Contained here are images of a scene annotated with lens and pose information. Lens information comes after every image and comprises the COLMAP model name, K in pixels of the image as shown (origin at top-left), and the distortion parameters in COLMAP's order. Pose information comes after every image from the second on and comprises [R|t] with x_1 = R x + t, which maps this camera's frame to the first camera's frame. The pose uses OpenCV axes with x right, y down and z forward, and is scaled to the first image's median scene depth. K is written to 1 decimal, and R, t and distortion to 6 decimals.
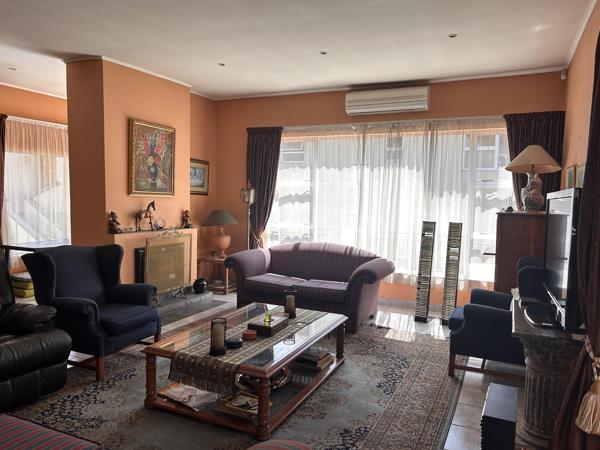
lens RADIAL K [[454.4, 0, 296.1], [0, 454.4, 234.6], [0, 0, 1]] dist [0.076532, -0.093617]
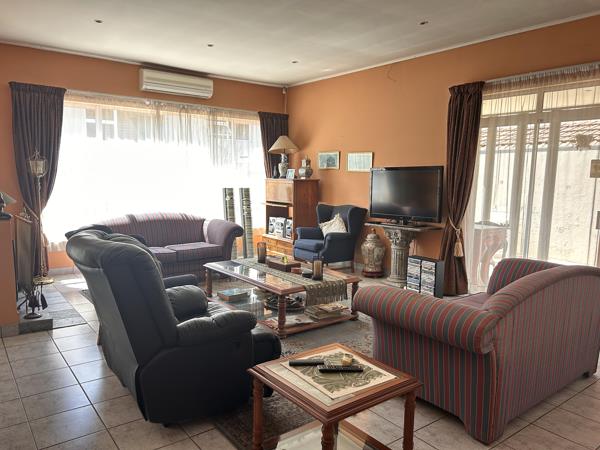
lens RADIAL K [[454.4, 0, 296.1], [0, 454.4, 234.6], [0, 0, 1]] dist [0.076532, -0.093617]
pose [[0.462201, -0.130172, 0.877169, -0.724056], [0.071650, 0.991415, 0.109372, -0.023043], [-0.883876, 0.012297, 0.467560, 0.206721]]
